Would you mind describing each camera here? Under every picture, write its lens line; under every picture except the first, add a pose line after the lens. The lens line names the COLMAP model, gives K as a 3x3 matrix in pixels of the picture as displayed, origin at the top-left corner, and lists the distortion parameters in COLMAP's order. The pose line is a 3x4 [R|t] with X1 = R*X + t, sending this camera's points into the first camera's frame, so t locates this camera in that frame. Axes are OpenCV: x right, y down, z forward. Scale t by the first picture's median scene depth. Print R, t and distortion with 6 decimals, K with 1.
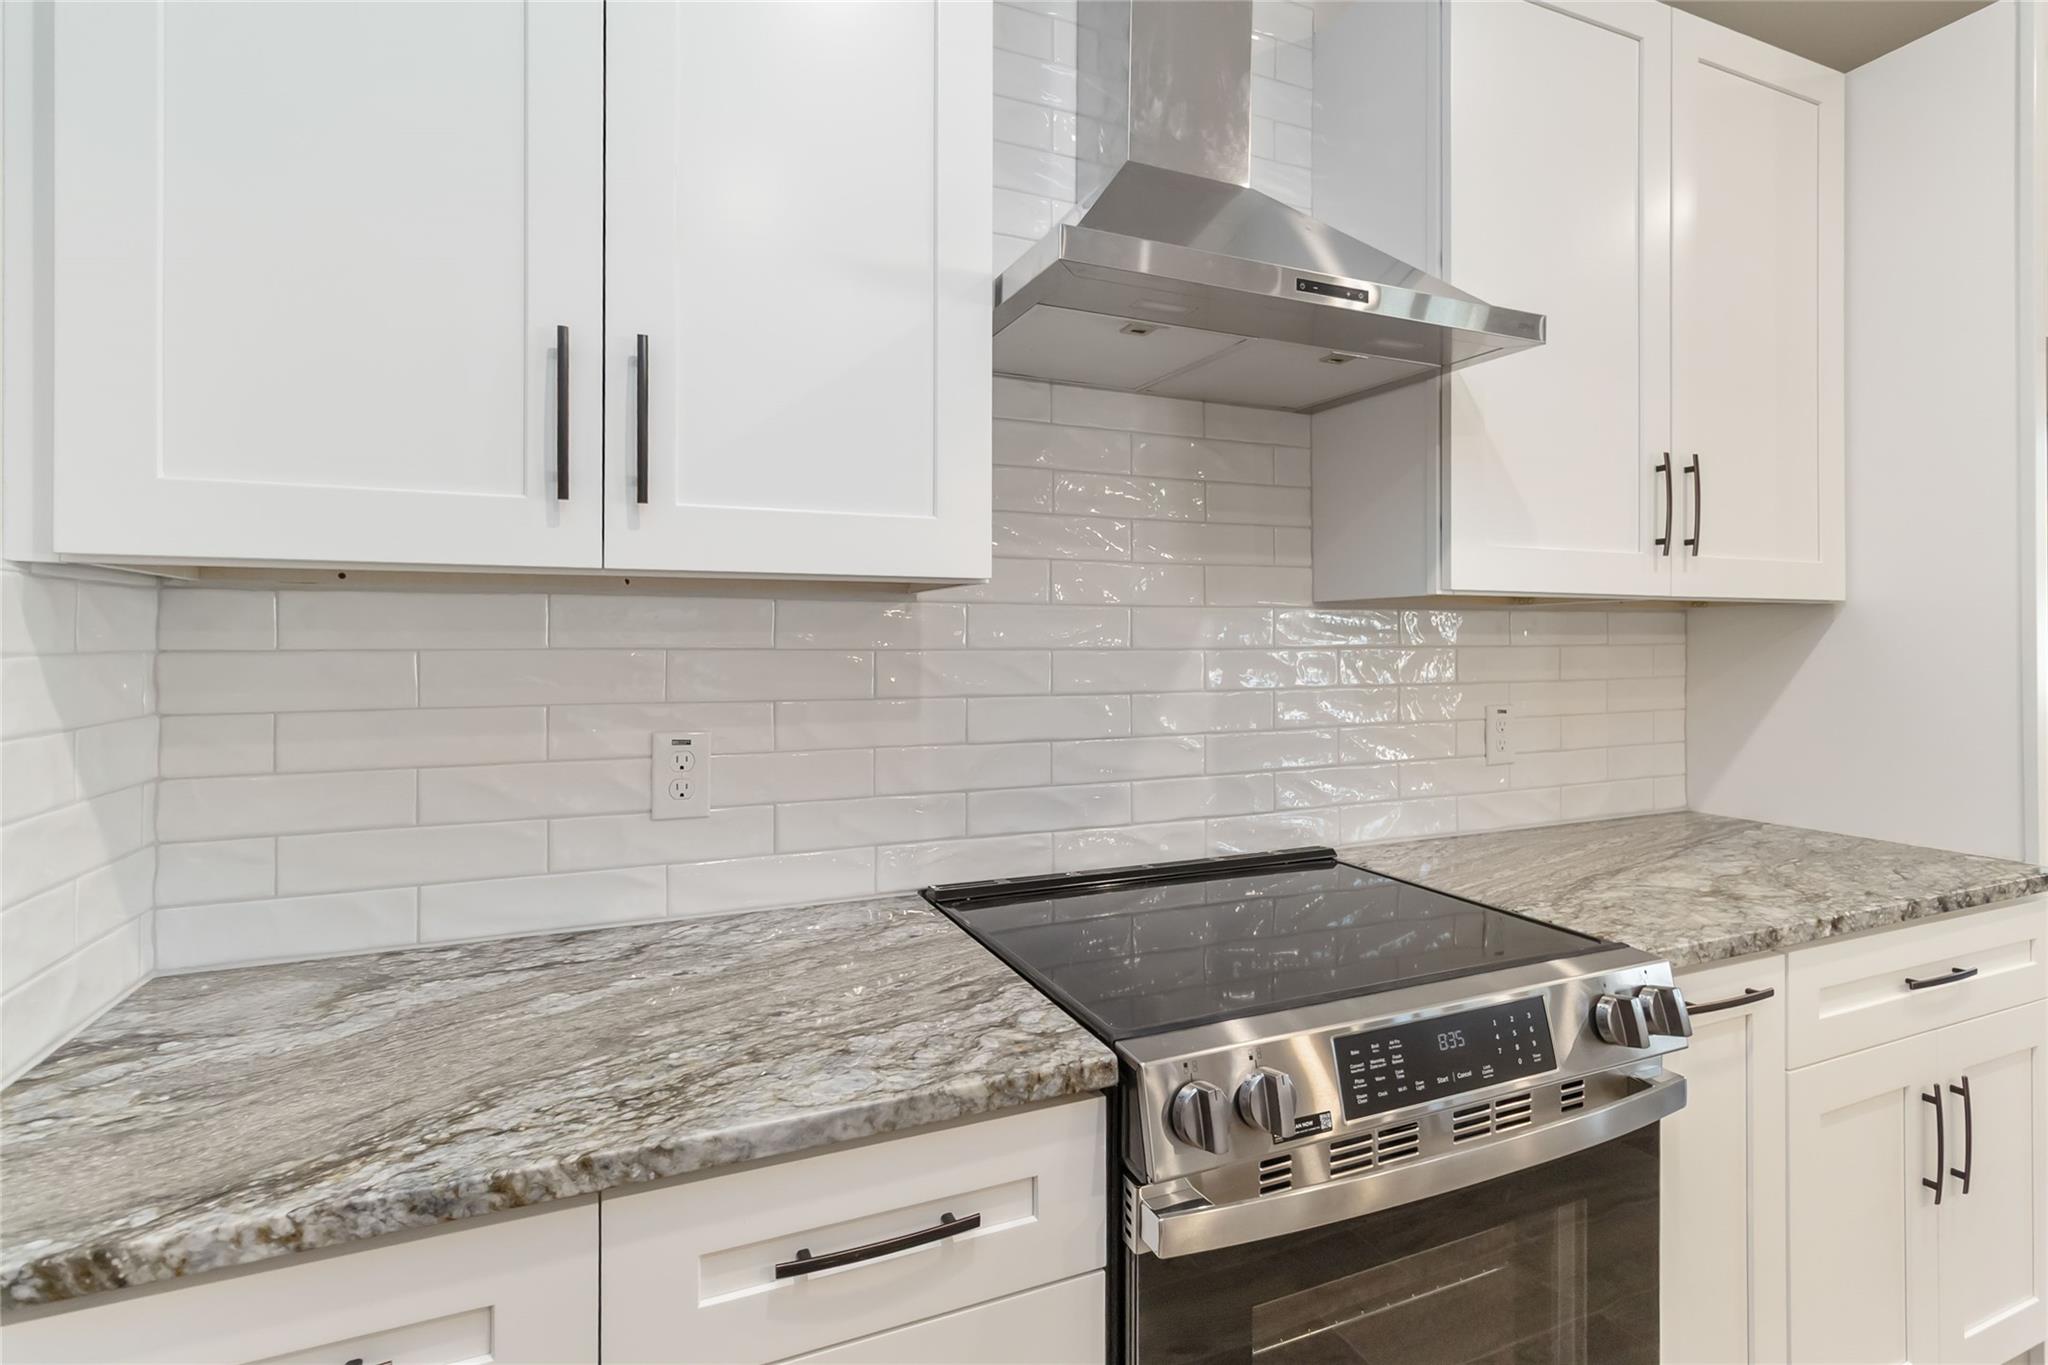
lens RADIAL K [[983.3, 0, 1026.9], [0, 983.3, 637.9], [0, 0, 1]] dist [0.000630, -0.000335]
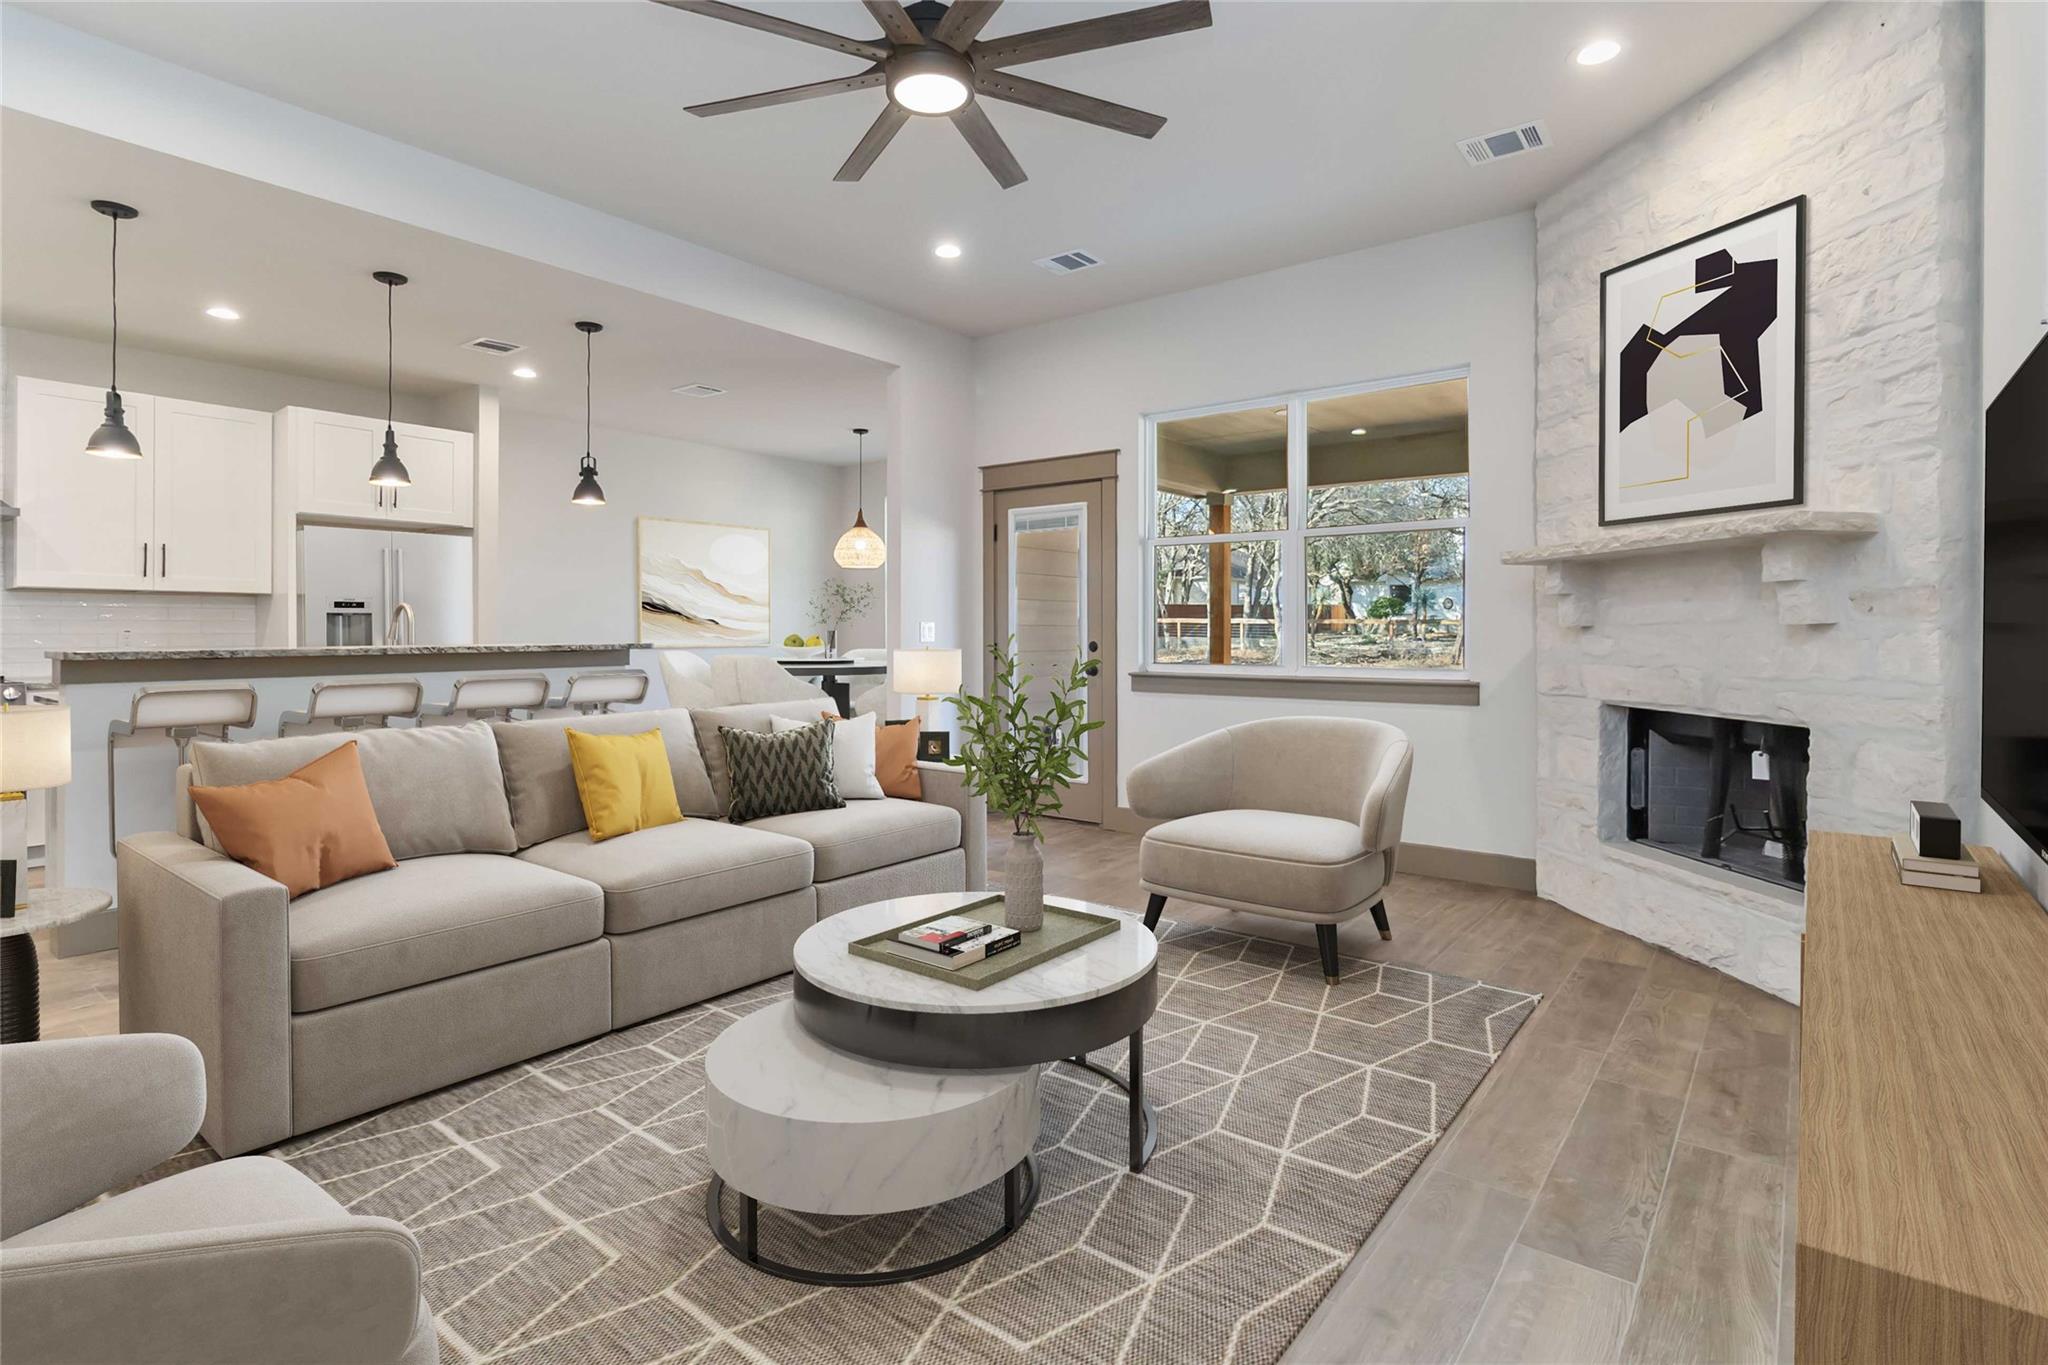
lens RADIAL K [[1014.4, 0, 1034.3], [0, 1014.4, 635.4], [0, 0, 1]] dist [0.002737, 0.000301]
pose [[0.875593, 0.001985, 0.483046, 2.313519], [-0.005595, 0.999966, 0.006034, 0.096134], [-0.483018, -0.007986, 0.875574, -4.651831]]
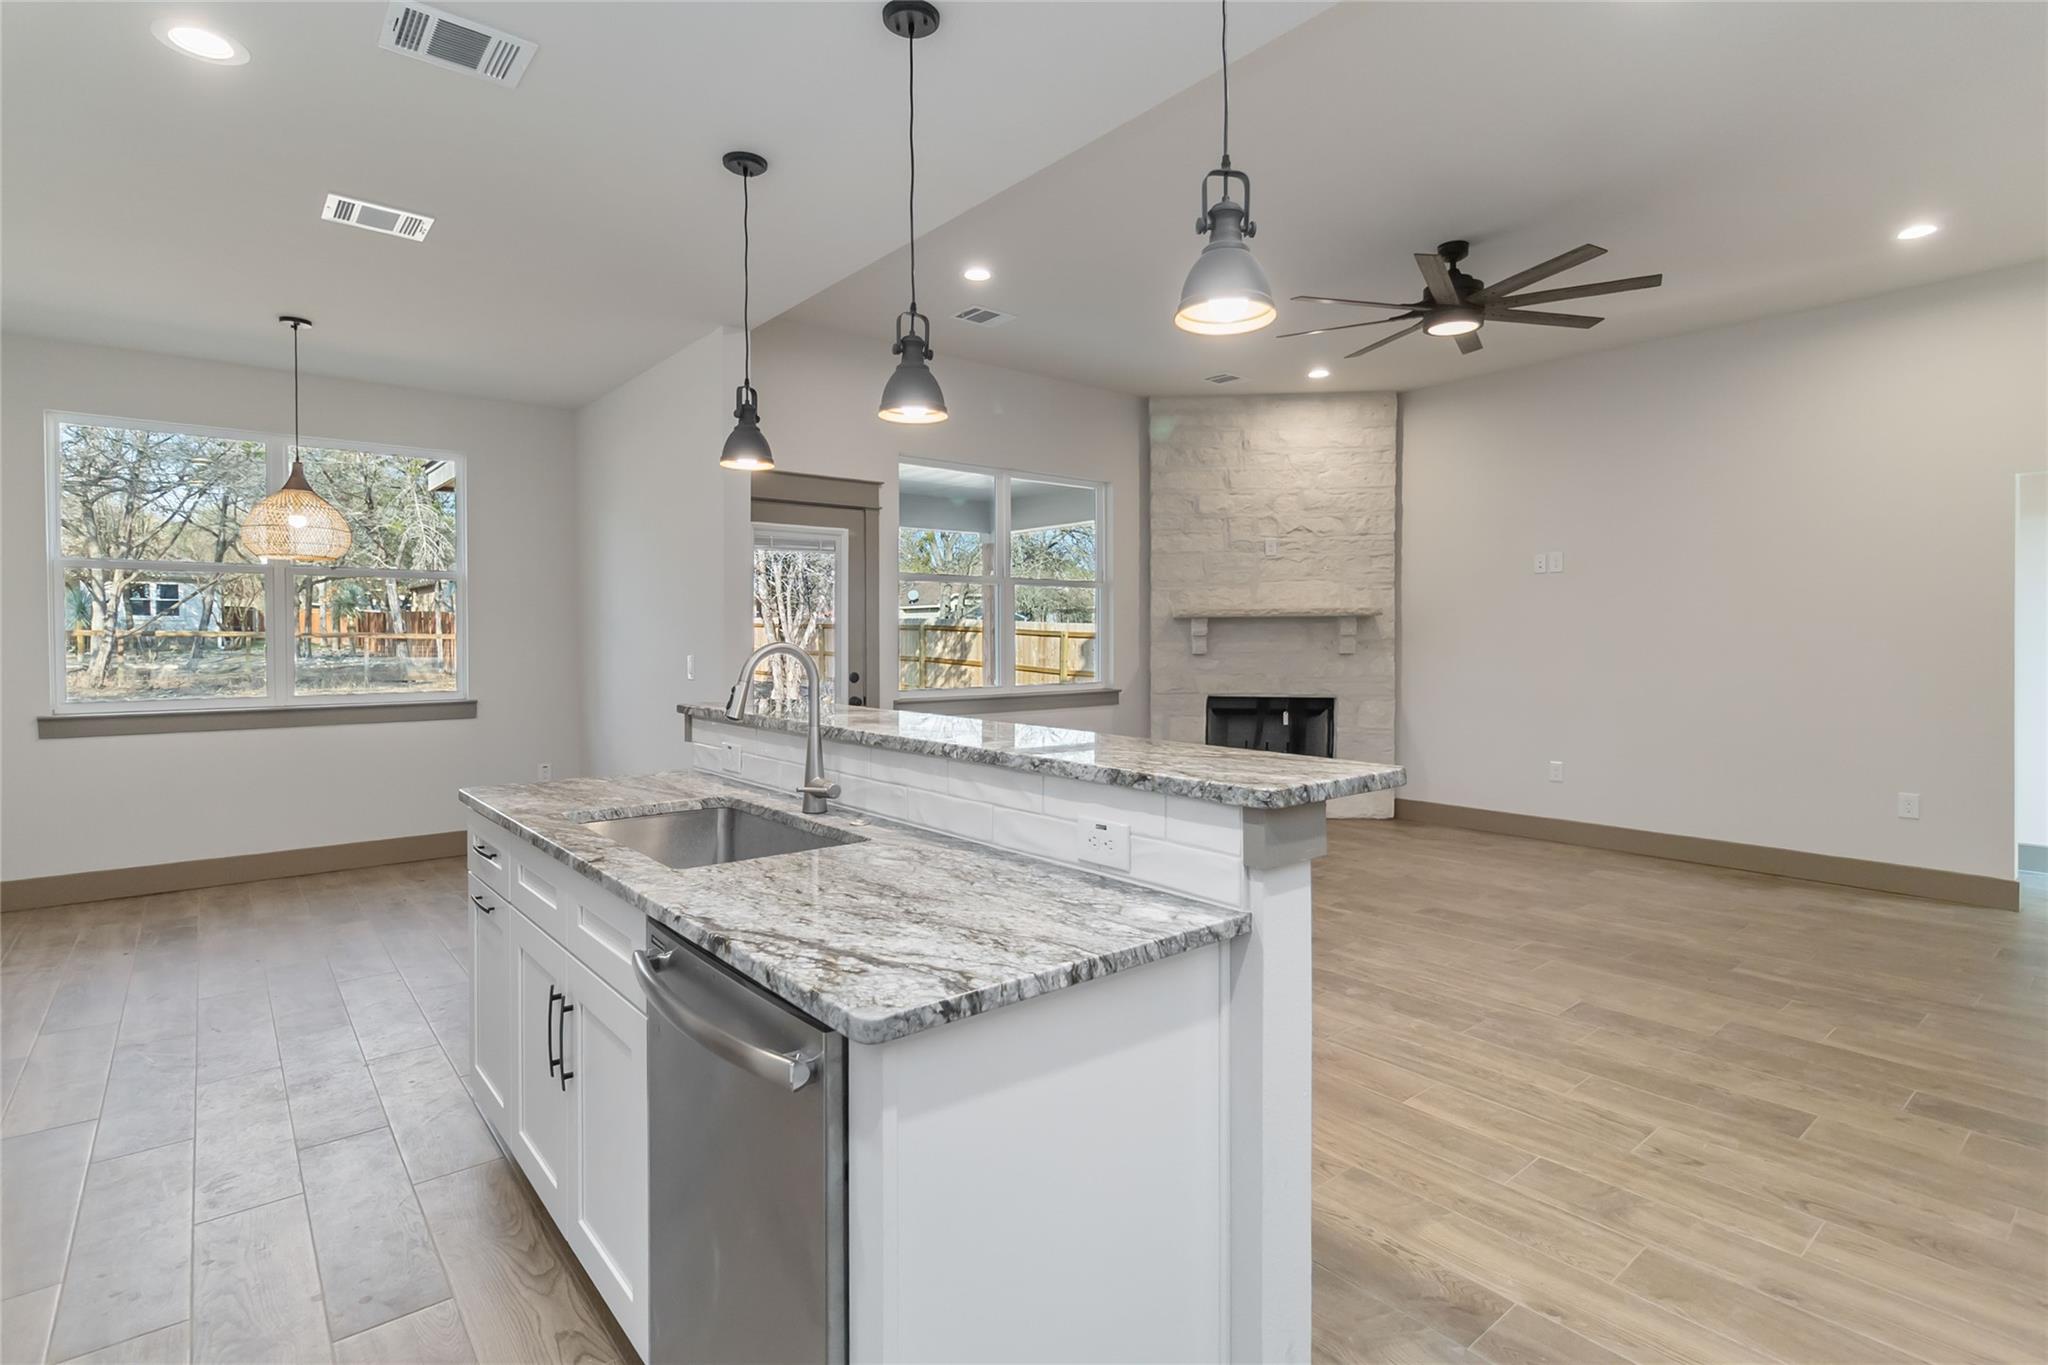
lens RADIAL K [[992.1, 0, 1024.8], [0, 992.1, 648.9], [0, 0, 1]] dist [0.001070, 0.000628]
pose [[-0.278591, -0.007116, 0.960384, 0.053926], [-0.000360, 0.999973, 0.007305, 0.001875], [-0.960410, 0.001689, -0.278586, 0.300966]]
